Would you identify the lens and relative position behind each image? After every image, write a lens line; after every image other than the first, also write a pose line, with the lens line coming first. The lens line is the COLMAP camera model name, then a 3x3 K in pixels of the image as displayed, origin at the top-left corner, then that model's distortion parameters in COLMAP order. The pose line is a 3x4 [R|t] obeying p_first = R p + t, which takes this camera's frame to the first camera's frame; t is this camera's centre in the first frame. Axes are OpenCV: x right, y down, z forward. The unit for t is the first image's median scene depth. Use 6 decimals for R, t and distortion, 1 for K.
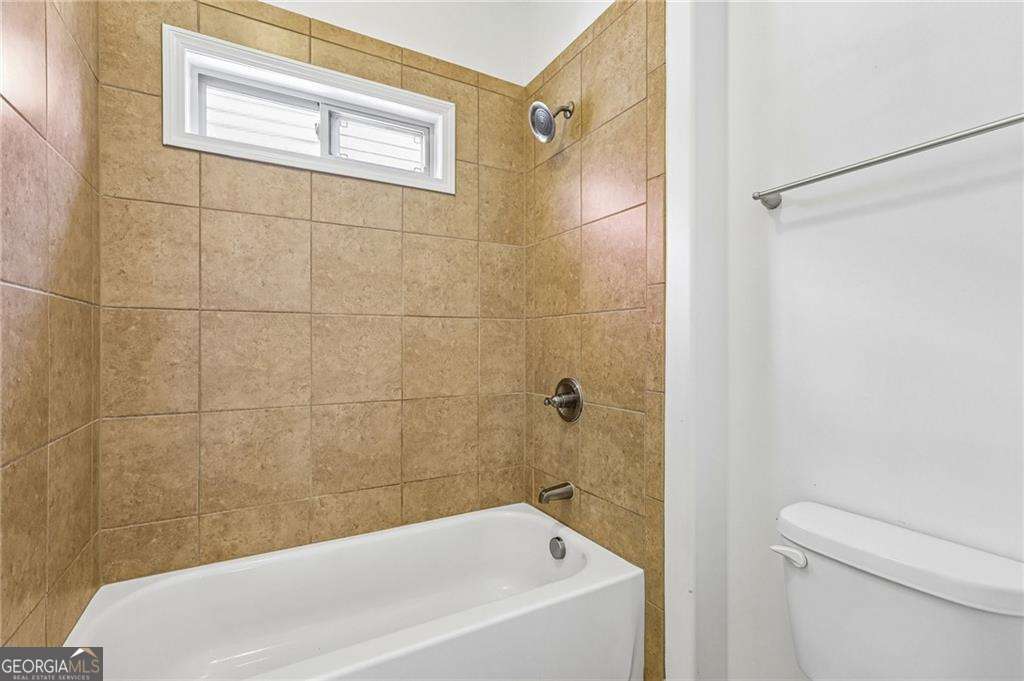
lens RADIAL K [[458.1, 0, 510.8], [0, 458.1, 340.8], [0, 0, 1]] dist [0.003701, 0.000266]
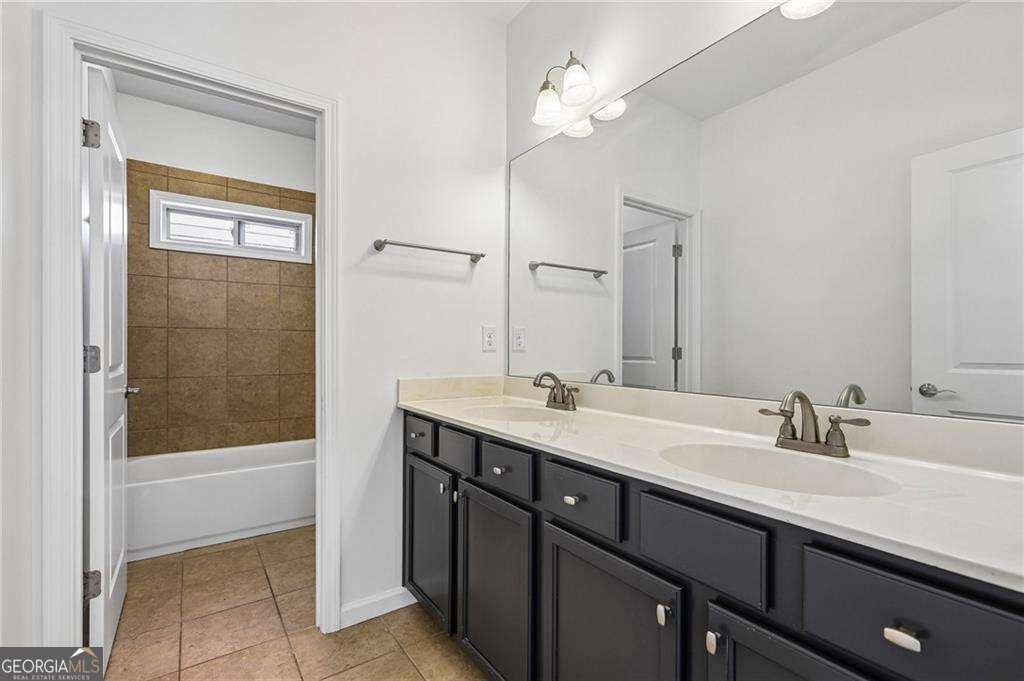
lens RADIAL K [[458.1, 0, 512.1], [0, 458.1, 345.5], [0, 0, 1]] dist [0.003701, 0.000266]
pose [[0.993766, 0.008615, 0.111156, 0.555515], [-0.009839, 0.999897, 0.010461, -0.022447], [-0.111054, -0.011490, 0.993748, -1.080220]]
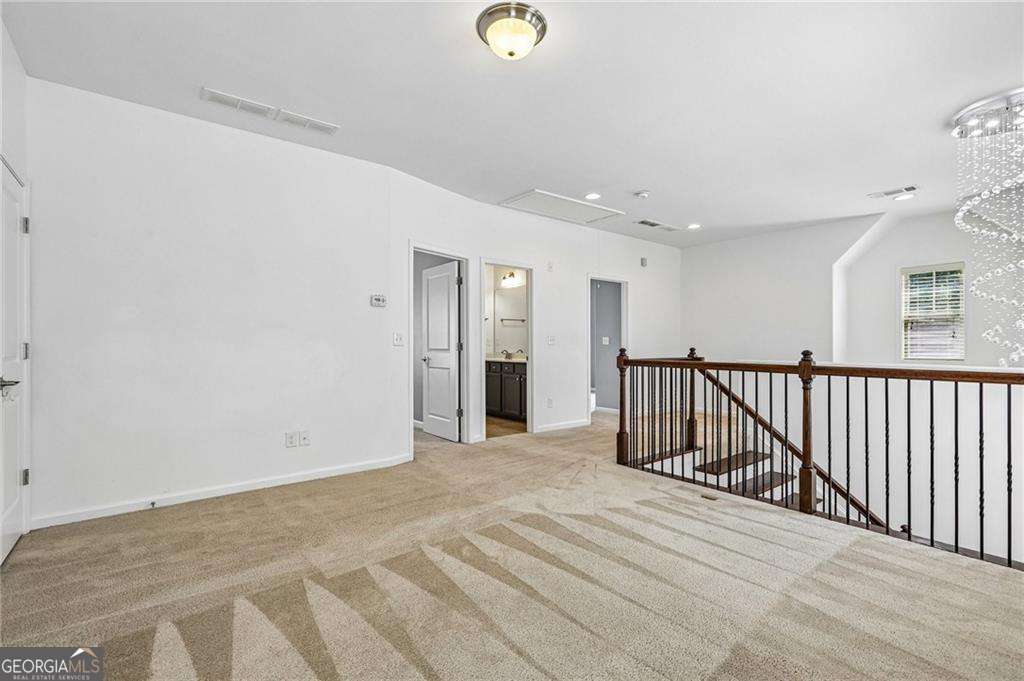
lens RADIAL K [[458.1, 0, 512.8], [0, 458.1, 343.1], [0, 0, 1]] dist [0.003701, 0.000266]
pose [[0.987327, -0.002784, 0.158672, -0.303489], [0.002044, 0.999986, 0.004831, -0.054478], [-0.158683, -0.004445, 0.987320, -7.788164]]
